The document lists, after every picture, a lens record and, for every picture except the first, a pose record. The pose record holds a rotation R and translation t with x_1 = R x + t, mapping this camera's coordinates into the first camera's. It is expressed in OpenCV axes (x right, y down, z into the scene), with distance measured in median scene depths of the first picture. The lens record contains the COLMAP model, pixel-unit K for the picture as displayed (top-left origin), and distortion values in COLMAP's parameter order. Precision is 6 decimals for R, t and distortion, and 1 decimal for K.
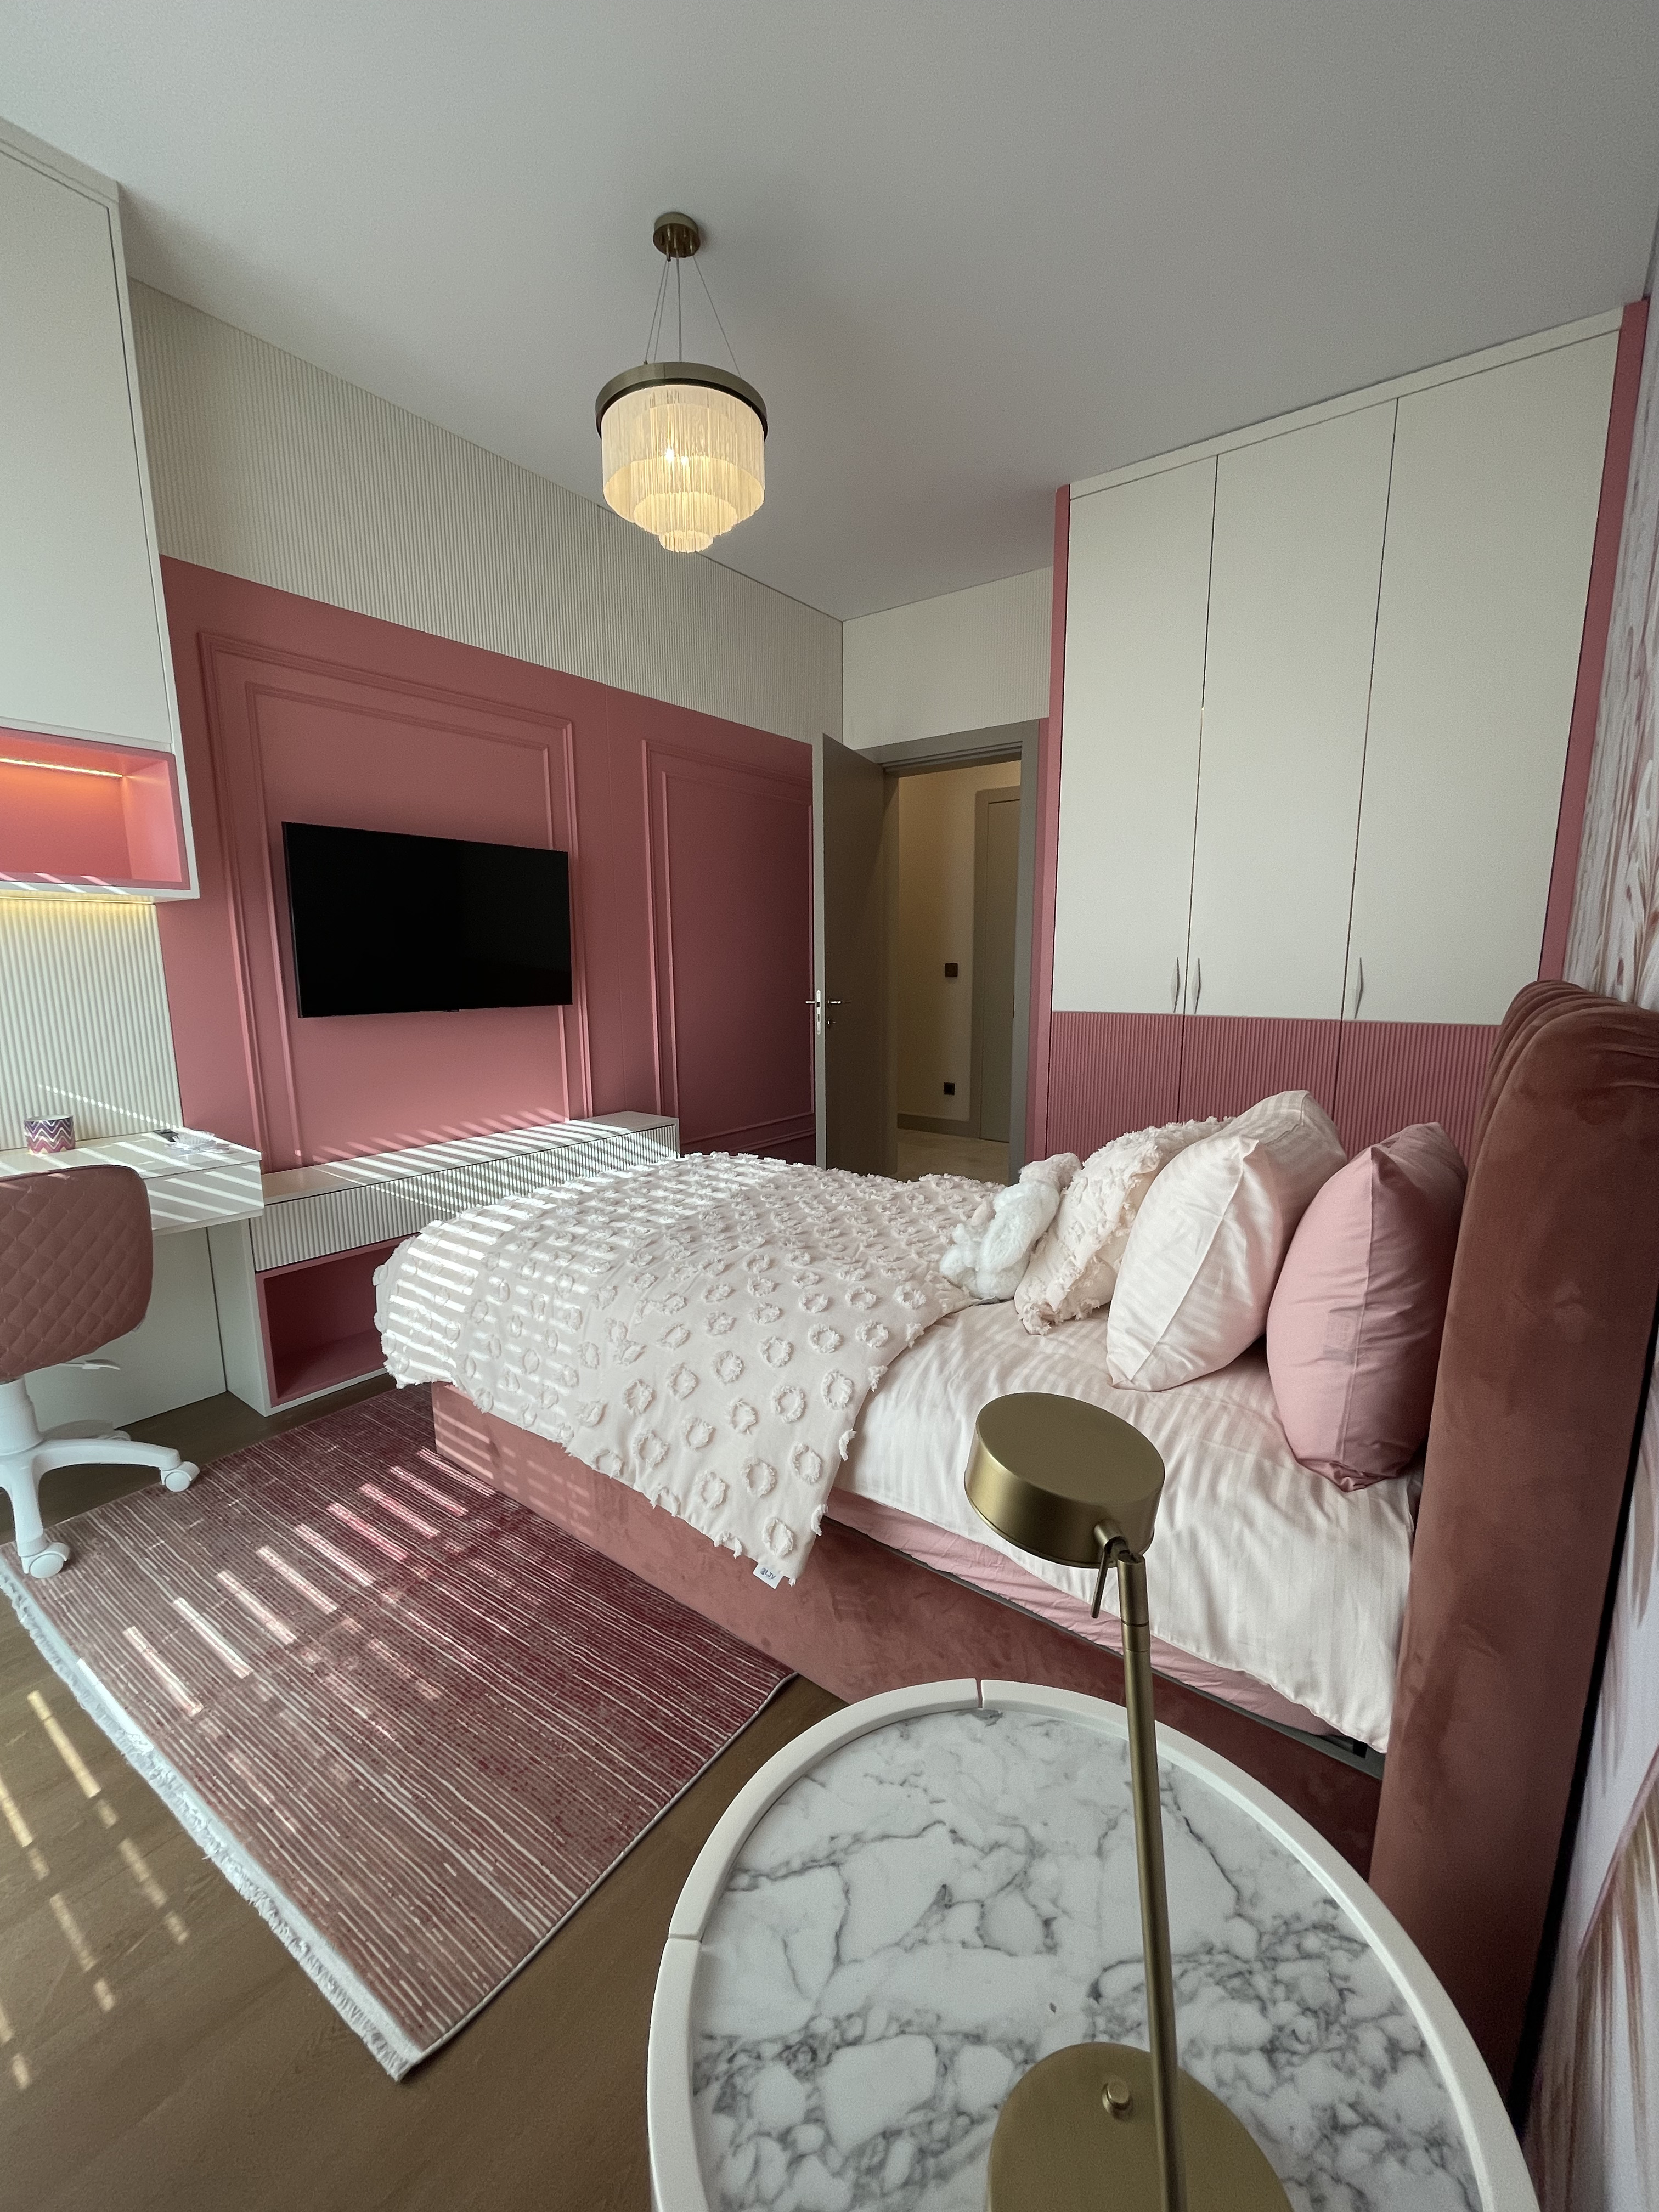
lens RADIAL K [[892.3, 0, 825.8], [0, 892.3, 1113.7], [0, 0, 1]] dist [-0.003106, 0.000372]
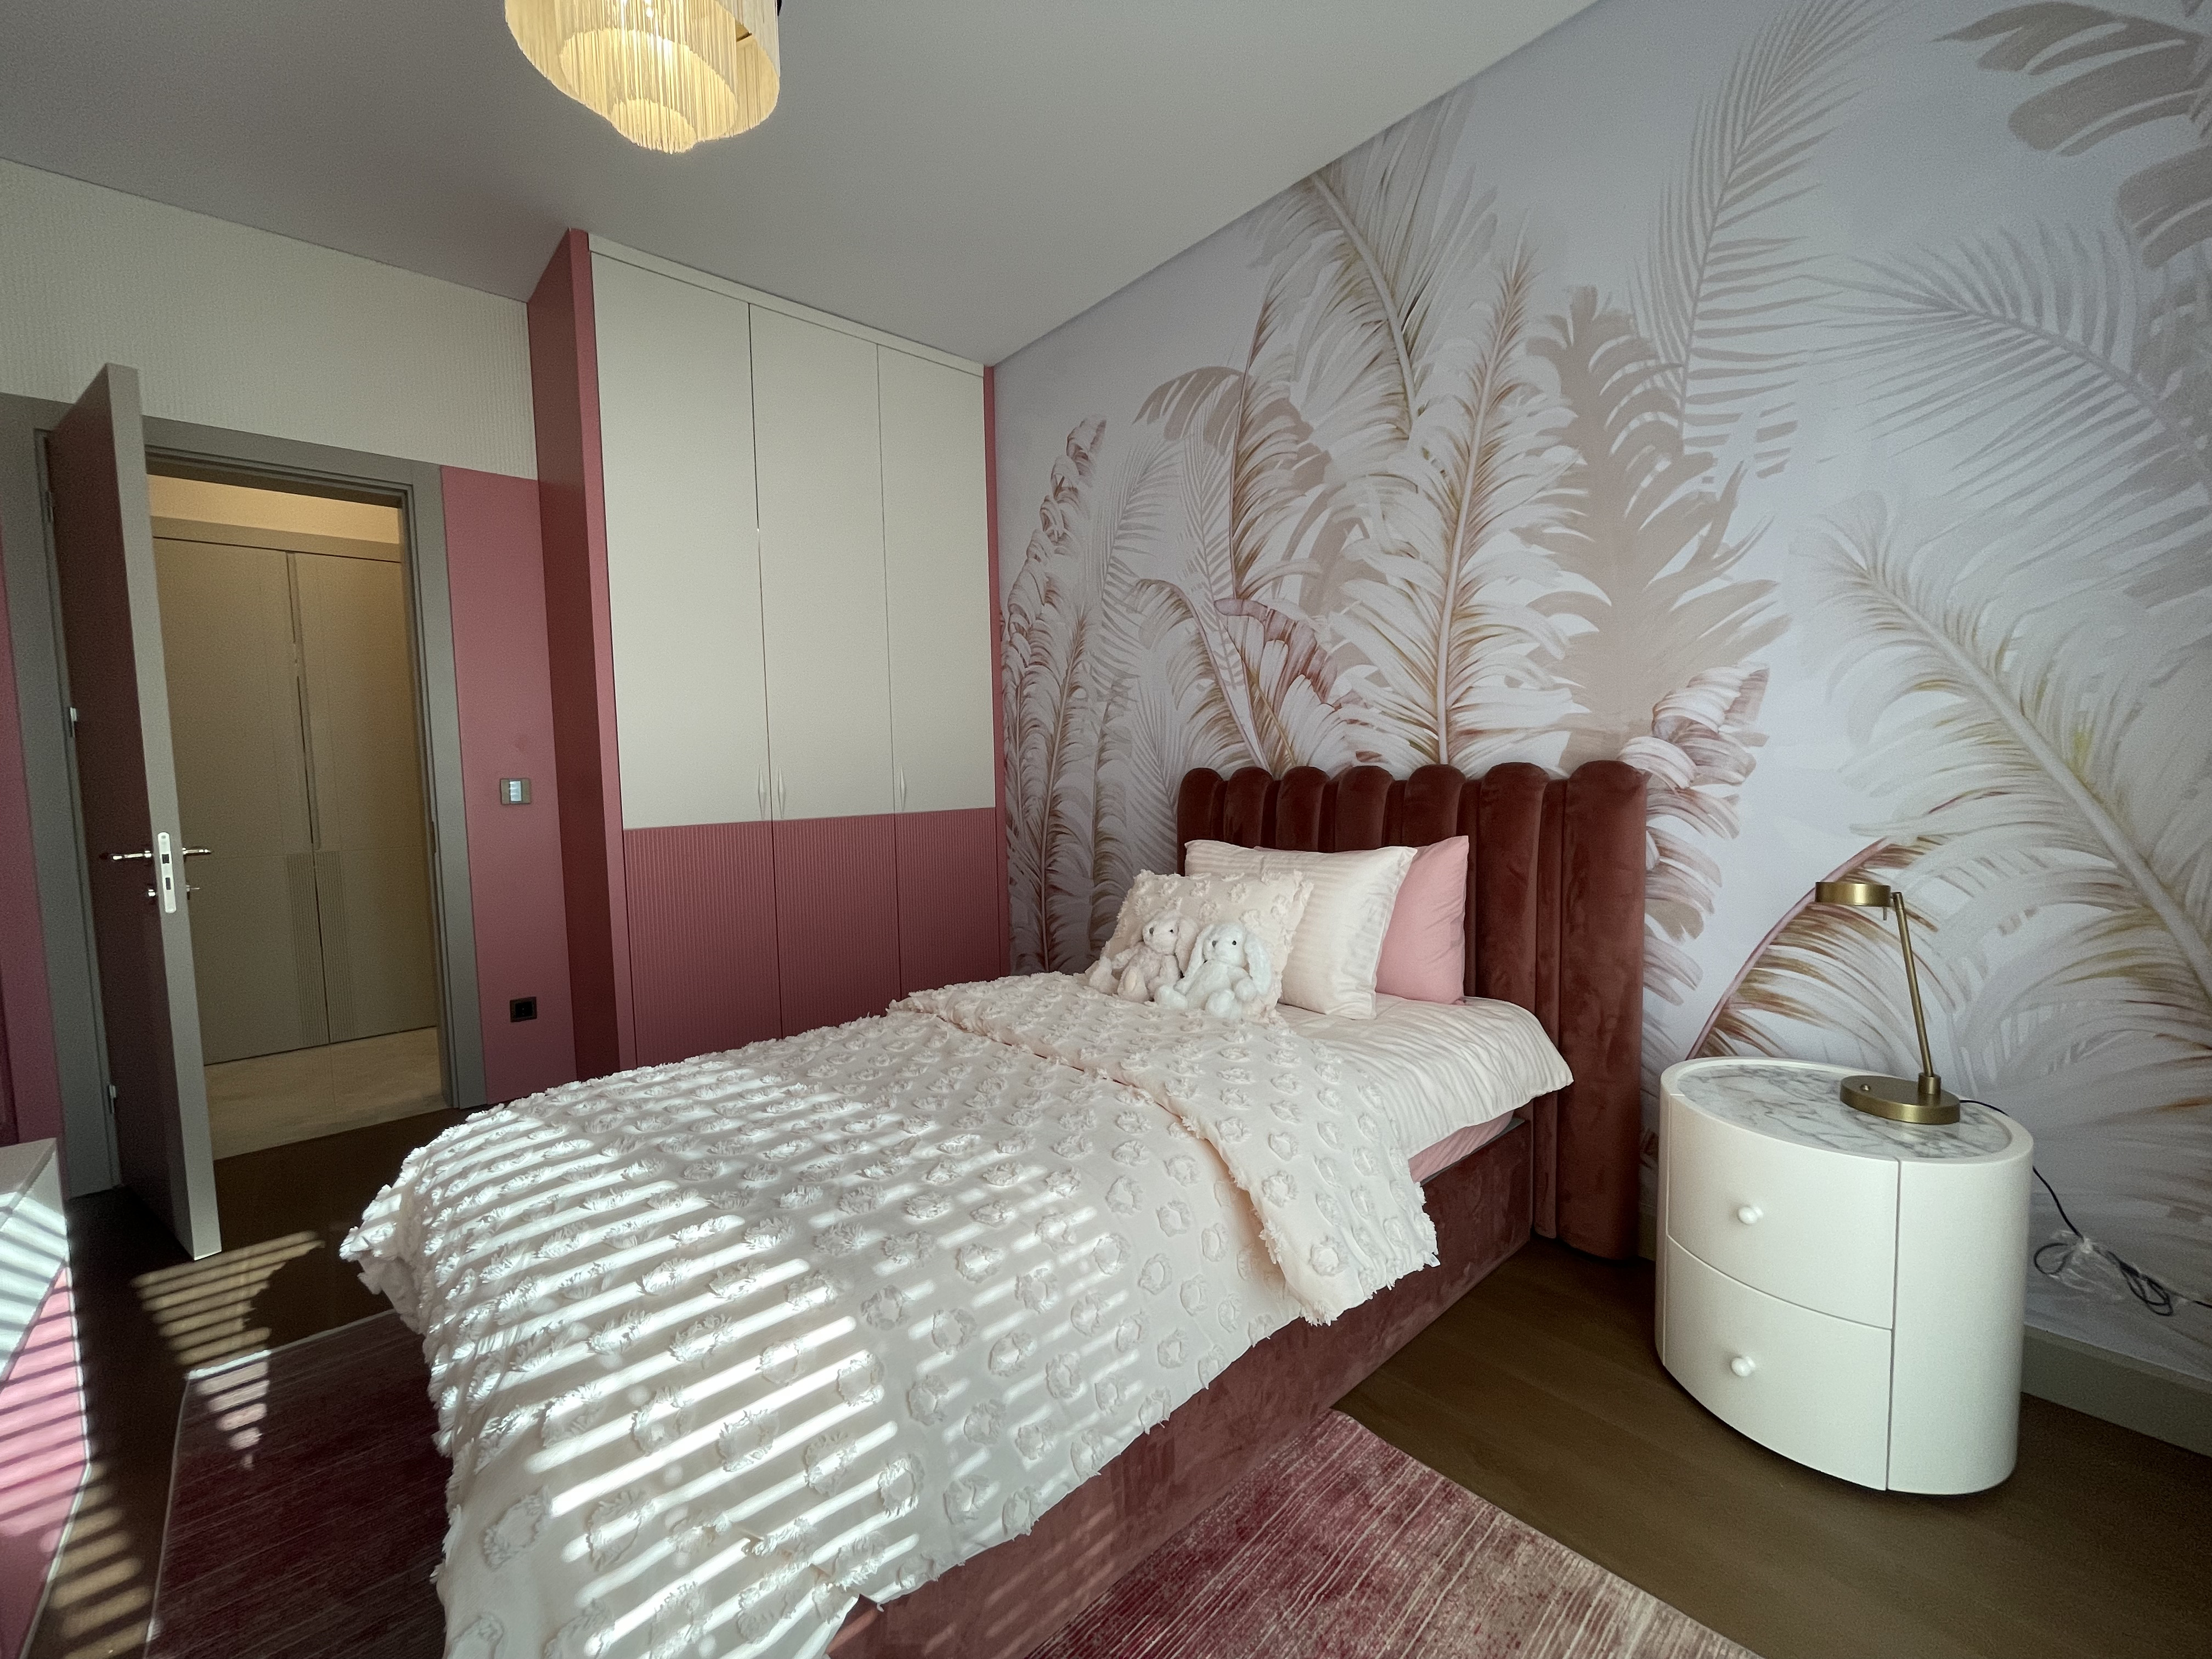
lens RADIAL K [[892.3, 0, 1098.5], [0, 892.3, 821.1], [0, 0, 1]] dist [-0.003106, 0.000372]
pose [[0.210856, -0.064423, 0.975392, -0.790275], [0.186792, 0.982094, 0.024485, -0.102586], [-0.959504, 0.177033, 0.219114, 0.661747]]
